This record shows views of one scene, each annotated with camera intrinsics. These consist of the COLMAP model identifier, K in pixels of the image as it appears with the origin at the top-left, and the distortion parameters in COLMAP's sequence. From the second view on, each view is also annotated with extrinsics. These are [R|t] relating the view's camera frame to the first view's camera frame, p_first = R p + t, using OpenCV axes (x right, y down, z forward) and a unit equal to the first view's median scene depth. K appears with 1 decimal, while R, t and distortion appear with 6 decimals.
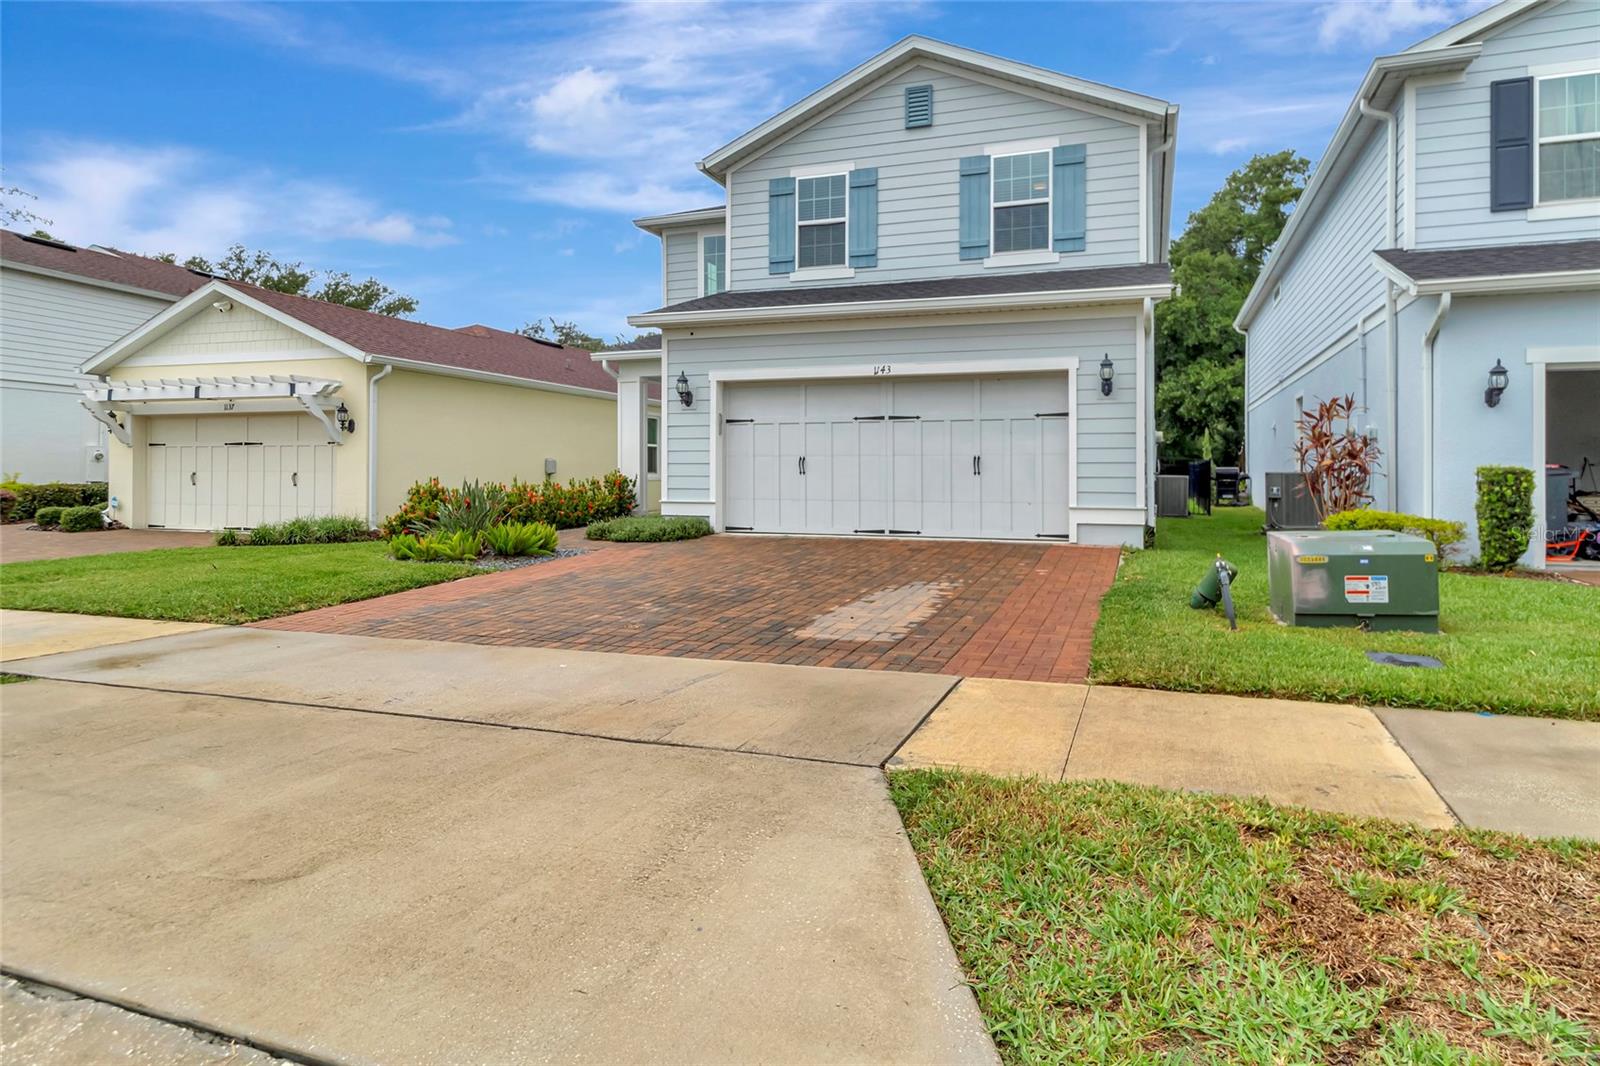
lens RADIAL K [[885.9, 0, 796.7], [0, 885.9, 526.0], [0, 0, 1]] dist [-0.006344, 0.004061]
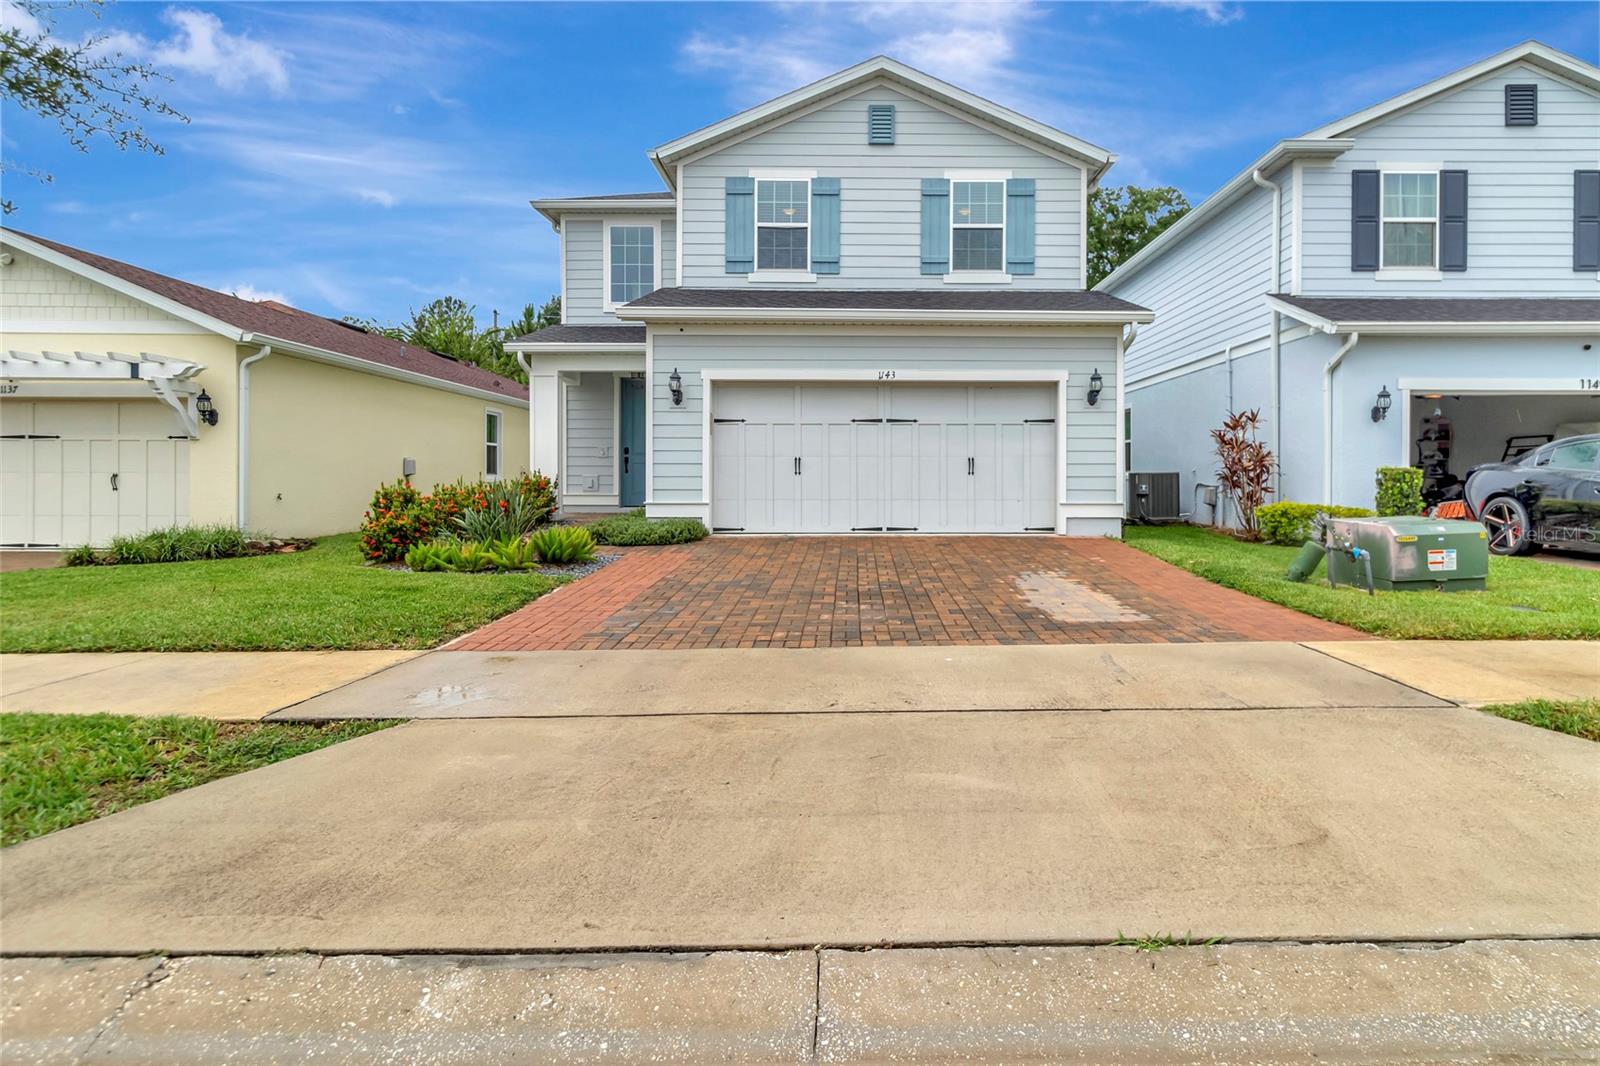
lens RADIAL K [[885.9, 0, 803.8], [0, 885.9, 537.2], [0, 0, 1]] dist [-0.006344, 0.004061]
pose [[0.940687, -0.024685, 0.338377, -0.333230], [0.021436, 0.999681, 0.013337, -0.000036], [-0.338598, -0.005293, 0.940916, 0.042092]]
